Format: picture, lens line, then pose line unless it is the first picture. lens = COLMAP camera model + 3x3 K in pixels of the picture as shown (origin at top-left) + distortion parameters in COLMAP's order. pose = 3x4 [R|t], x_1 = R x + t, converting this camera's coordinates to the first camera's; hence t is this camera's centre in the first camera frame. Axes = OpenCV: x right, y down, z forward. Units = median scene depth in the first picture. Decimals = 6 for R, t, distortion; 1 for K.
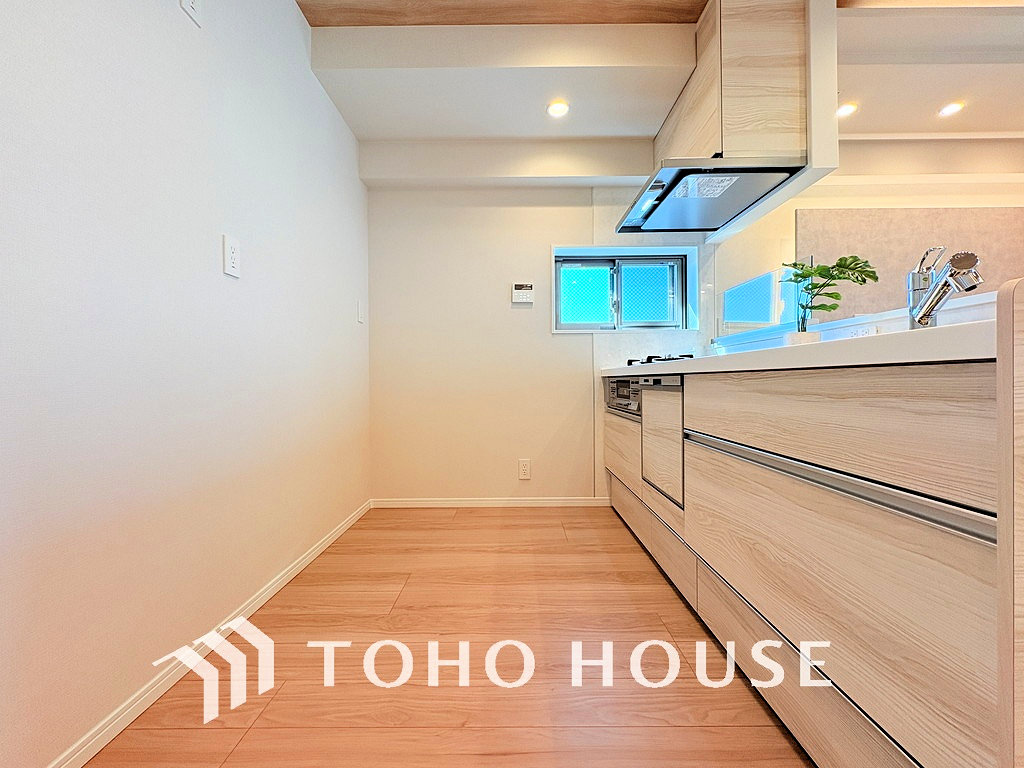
lens RADIAL K [[408.2, 0, 512.7], [0, 408.2, 383.3], [0, 0, 1]] dist [-0.000674, 0.000583]
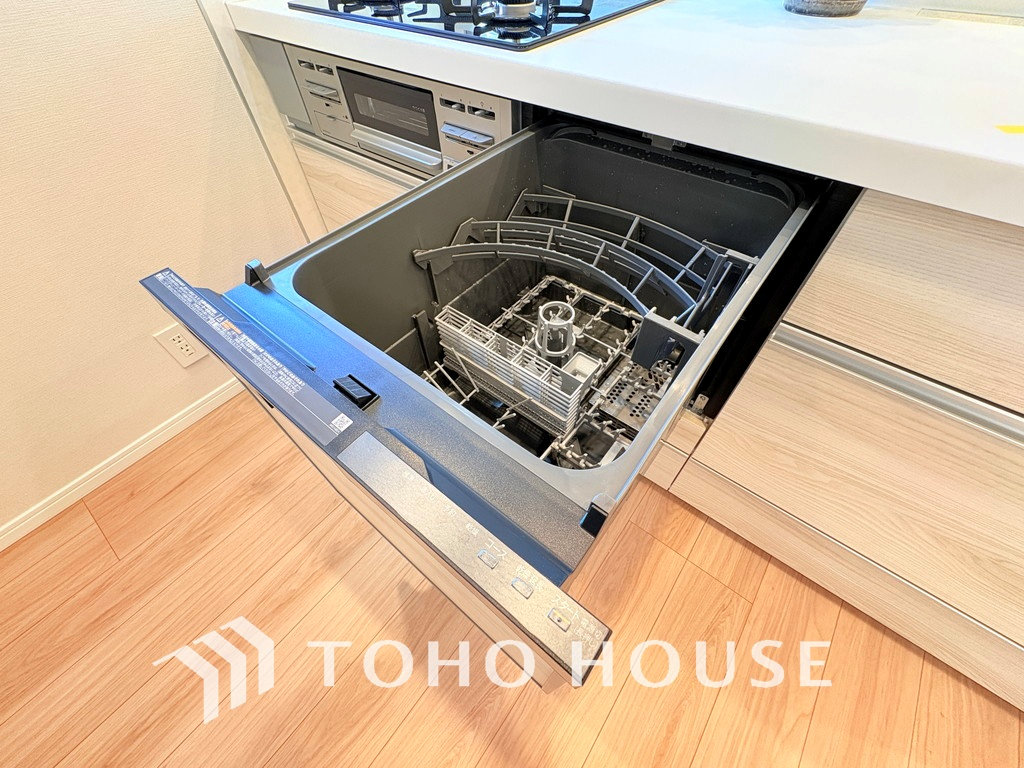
lens RADIAL K [[408.2, 0, 508.0], [0, 408.2, 384.9], [0, 0, 1]] dist [-0.000674, 0.000583]
pose [[0.619366, -0.614917, 0.488121, 0.010353], [0.018672, 0.633091, 0.773852, -0.125390], [-0.784880, -0.470184, 0.403597, 0.752886]]
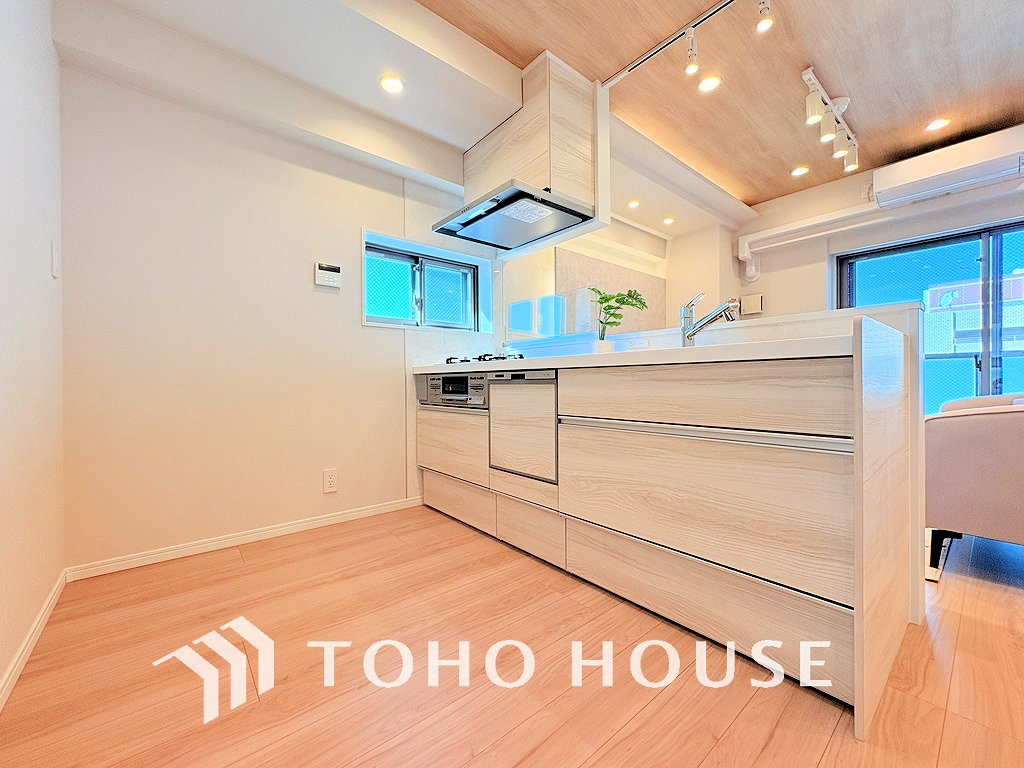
lens RADIAL K [[408.2, 0, 513.0], [0, 408.2, 383.5], [0, 0, 1]] dist [-0.000674, 0.000583]
pose [[0.762941, -0.000364, 0.646468, -0.325193], [0.005477, 0.999968, -0.005901, 0.018935], [-0.646445, 0.008042, 0.762919, 0.136433]]
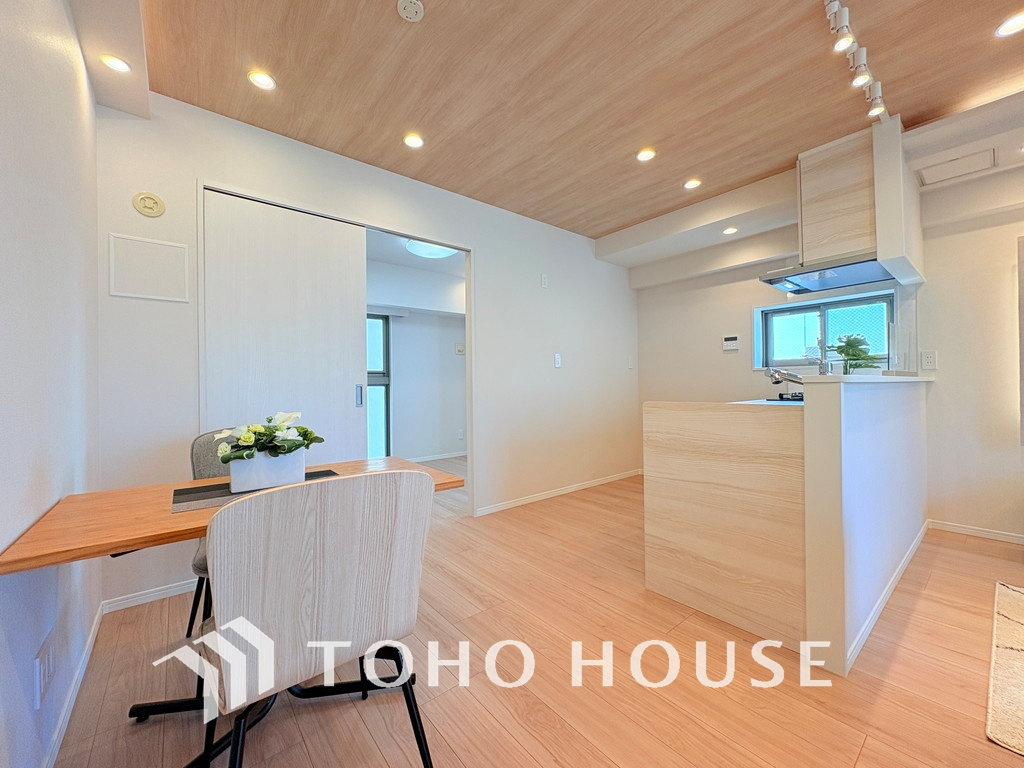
lens RADIAL K [[408.2, 0, 513.6], [0, 408.2, 381.7], [0, 0, 1]] dist [-0.000674, 0.000583]
pose [[0.632822, -0.005292, -0.774279, 0.912985], [0.000357, 0.999979, -0.006543, -0.105060], [0.774297, 0.003864, 0.632810, -0.712731]]
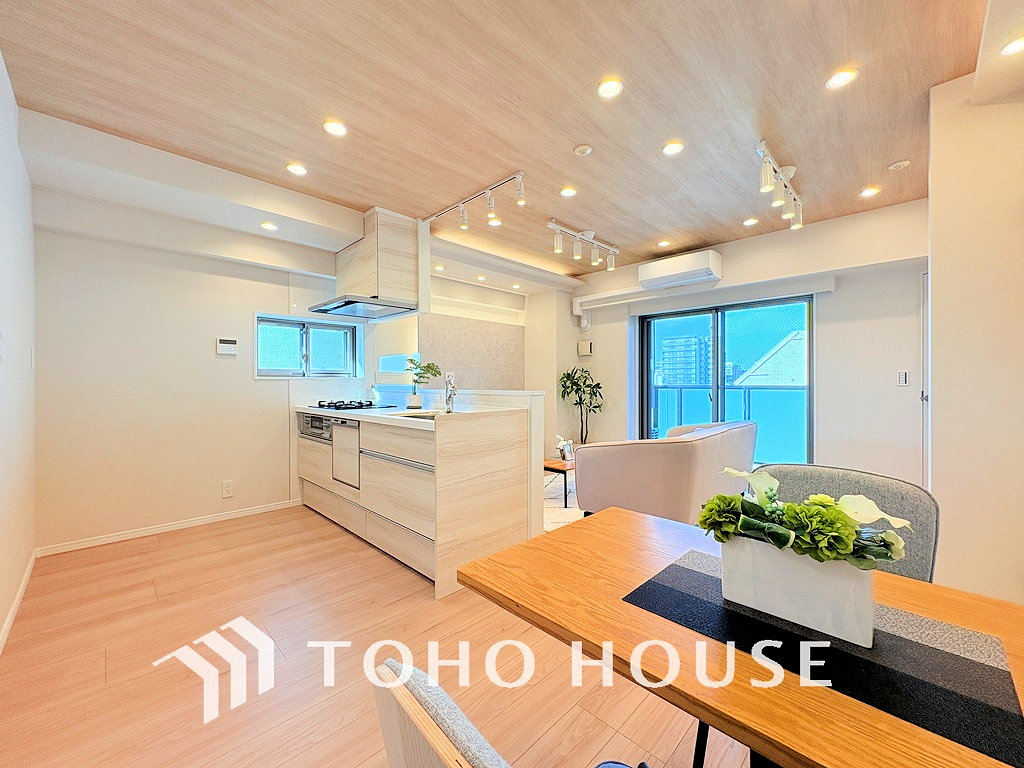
lens RADIAL K [[408.2, 0, 513.3], [0, 408.2, 383.3], [0, 0, 1]] dist [-0.000674, 0.000583]
pose [[0.701573, 0.005748, 0.712574, -0.344909], [0.001534, 0.999953, -0.009576, -0.134755], [-0.712596, 0.007812, 0.701532, -0.676358]]
